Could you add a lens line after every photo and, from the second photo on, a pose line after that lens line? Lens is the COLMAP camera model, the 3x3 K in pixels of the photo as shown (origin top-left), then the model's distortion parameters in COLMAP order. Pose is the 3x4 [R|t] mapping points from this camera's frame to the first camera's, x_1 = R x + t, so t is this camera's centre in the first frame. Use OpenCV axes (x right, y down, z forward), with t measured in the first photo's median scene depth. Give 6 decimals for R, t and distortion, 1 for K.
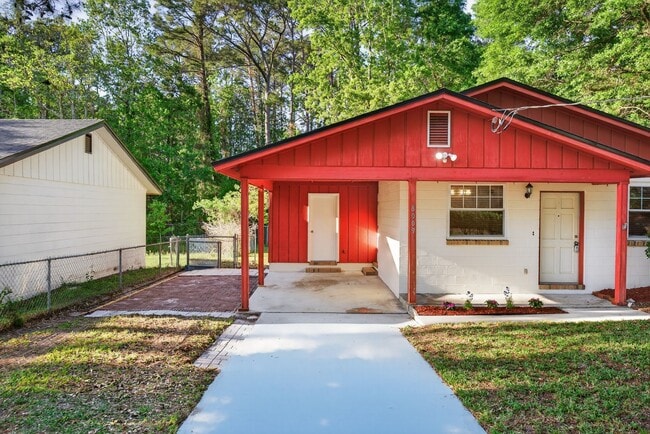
lens RADIAL K [[505.4, 0, 325.0], [0, 505.4, 217.0], [0, 0, 1]] dist [-0.001811, 0.002270]
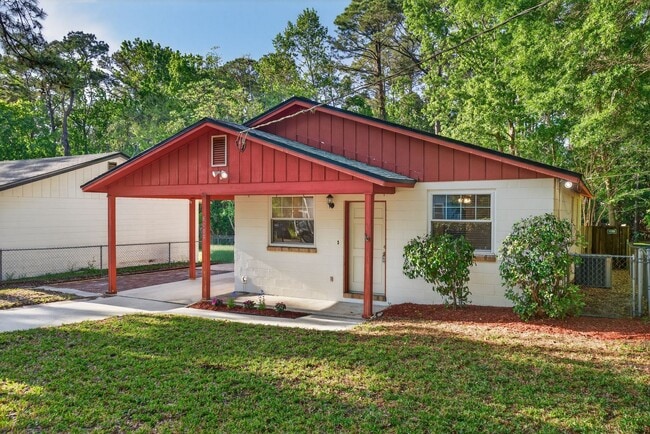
lens RADIAL K [[505.4, 0, 325.0], [0, 505.4, 217.0], [0, 0, 1]] dist [-0.001811, 0.002270]
pose [[0.869669, 0.002188, -0.493630, 0.893650], [-0.003129, 0.999995, -0.001080, -0.018122], [0.493625, 0.002484, 0.869671, 0.092696]]
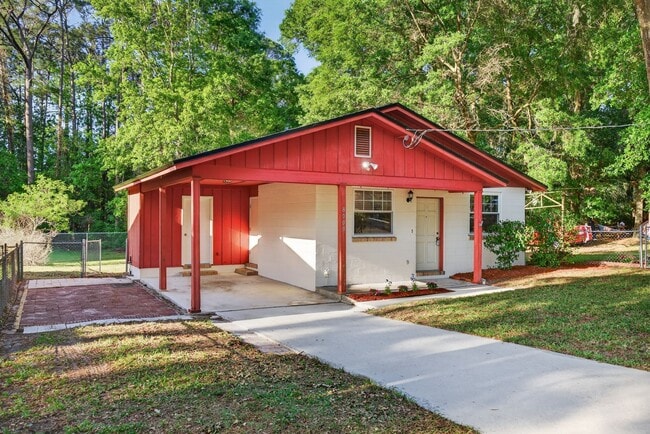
lens RADIAL K [[505.4, 0, 325.0], [0, 505.4, 217.0], [0, 0, 1]] dist [-0.001811, 0.002270]
pose [[0.883125, -0.000248, 0.469138, -0.352328], [0.006473, 0.999911, -0.011656, 0.011098], [-0.469093, 0.013331, 0.883048, 0.011447]]
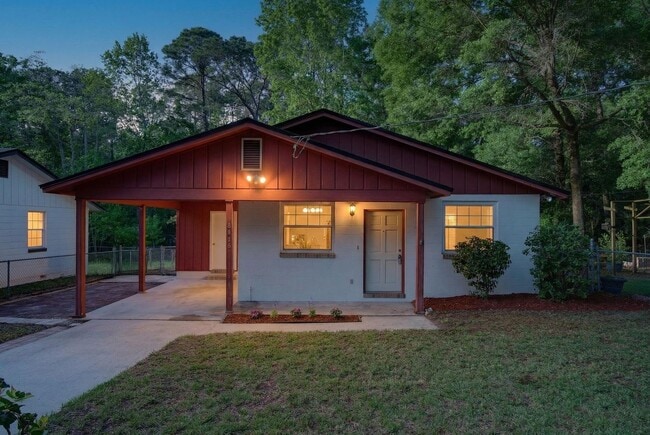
lens RADIAL K [[411.9, 0, 325.0], [0, 411.9, 217.5], [0, 0, 1]] dist [-0.000971, -0.000341]
pose [[0.999728, -0.001657, -0.023244, 0.359382], [0.001039, 0.999647, -0.026548, -0.009768], [0.023280, 0.026516, 0.999377, 0.088390]]
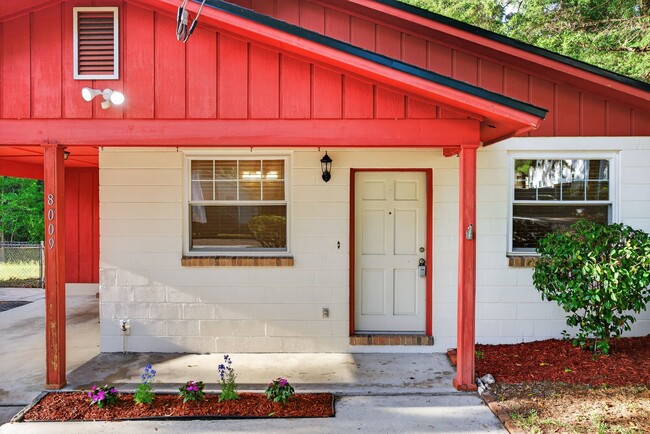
lens RADIAL K [[505.4, 0, 325.0], [0, 505.4, 217.0], [0, 0, 1]] dist [-0.001811, 0.002270]
pose [[0.999500, -0.006079, -0.031017, 0.413357], [0.006140, 0.999979, 0.001883, 0.000579], [0.031005, -0.002072, 0.999517, 0.440684]]
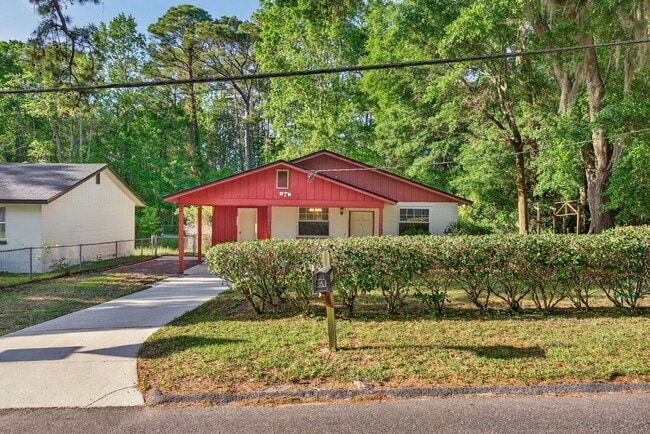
lens RADIAL K [[518.1, 0, 325.0], [0, 518.1, 217.0], [0, 0, 1]] dist [-0.001024, -0.000752]
pose [[0.999940, 0.006824, -0.008543, 0.354878], [-0.006856, 0.999969, -0.003771, -0.021812], [0.008517, 0.003830, 0.999956, -0.842578]]
